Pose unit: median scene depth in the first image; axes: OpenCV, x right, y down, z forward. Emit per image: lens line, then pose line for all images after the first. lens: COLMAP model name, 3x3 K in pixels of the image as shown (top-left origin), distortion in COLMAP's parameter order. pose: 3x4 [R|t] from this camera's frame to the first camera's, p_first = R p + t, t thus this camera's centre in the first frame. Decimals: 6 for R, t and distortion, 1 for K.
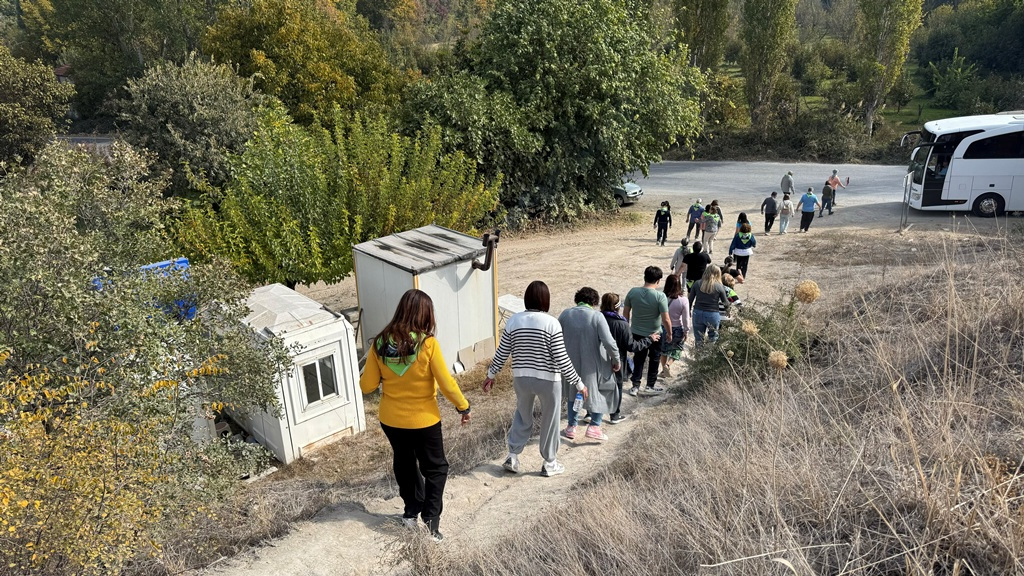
lens RADIAL K [[715.7, 0, 512.0], [0, 715.7, 288.0], [0, 0, 1]] dist [0.009060, -0.008504]
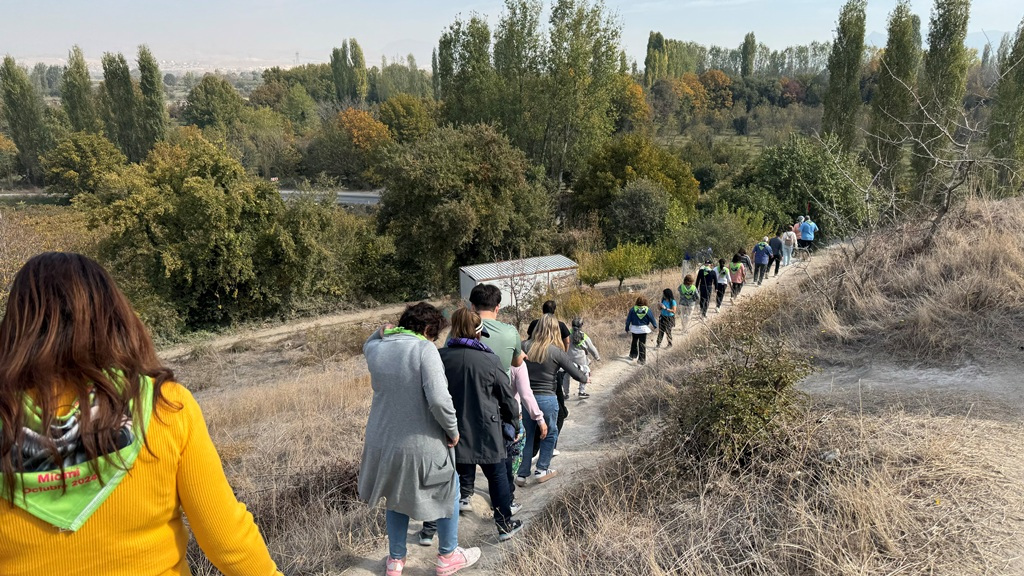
lens RADIAL K [[715.7, 0, 512.0], [0, 715.7, 288.0], [0, 0, 1]] dist [0.009060, -0.008504]
pose [[0.967318, 0.078900, -0.240979, -0.224847], [-0.103571, 0.990407, -0.091475, 0.266954], [0.231450, 0.113444, 0.966210, -1.176613]]
